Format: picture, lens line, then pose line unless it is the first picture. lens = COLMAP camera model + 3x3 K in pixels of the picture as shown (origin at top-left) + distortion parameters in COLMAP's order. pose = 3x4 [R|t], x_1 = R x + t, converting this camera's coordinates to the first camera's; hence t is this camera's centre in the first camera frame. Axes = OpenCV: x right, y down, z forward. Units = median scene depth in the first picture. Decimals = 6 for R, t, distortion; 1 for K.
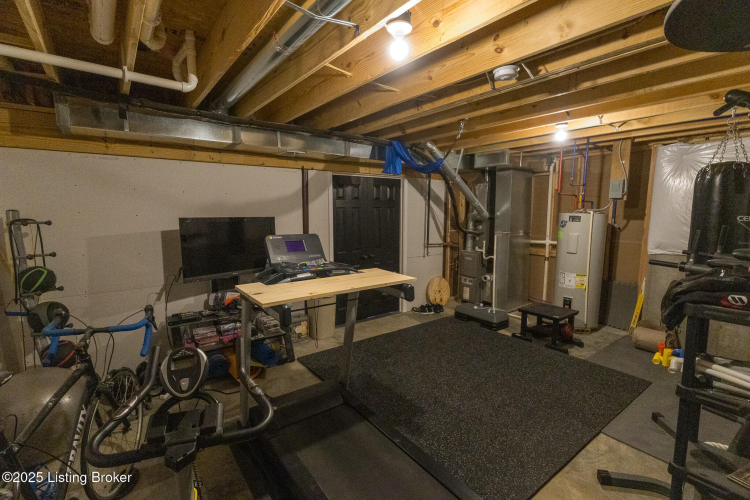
lens RADIAL K [[350.9, 0, 373.5], [0, 350.9, 250.6], [0, 0, 1]] dist [0.003347, -0.000841]
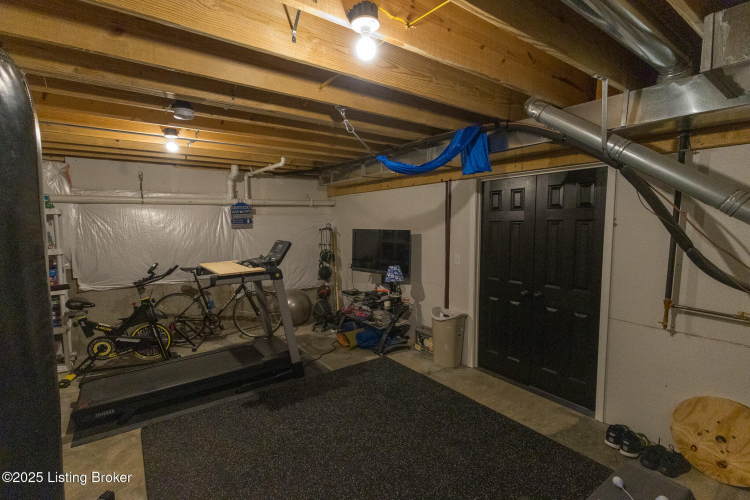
lens RADIAL K [[350.9, 0, 369.3], [0, 350.9, 248.9], [0, 0, 1]] dist [0.003347, -0.000841]
pose [[-0.035837, 0.078097, -0.996301, 0.769026], [-0.109725, 0.990607, 0.081598, -0.104257], [0.993316, 0.112243, -0.026931, 0.829800]]
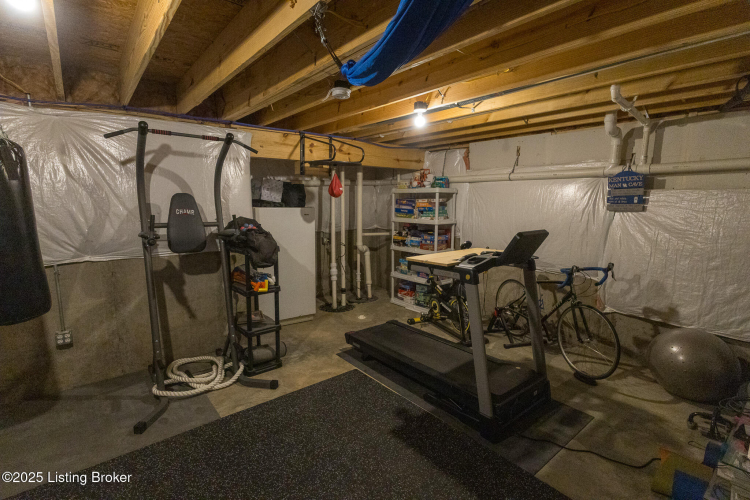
lens RADIAL K [[350.9, 0, 371.6], [0, 350.9, 253.4], [0, 0, 1]] dist [0.003347, -0.000841]
pose [[-0.999211, 0.000419, -0.039707, 0.150207], [-0.010346, 0.962660, 0.270516, -0.145825], [0.038337, 0.270714, -0.961896, 1.132126]]
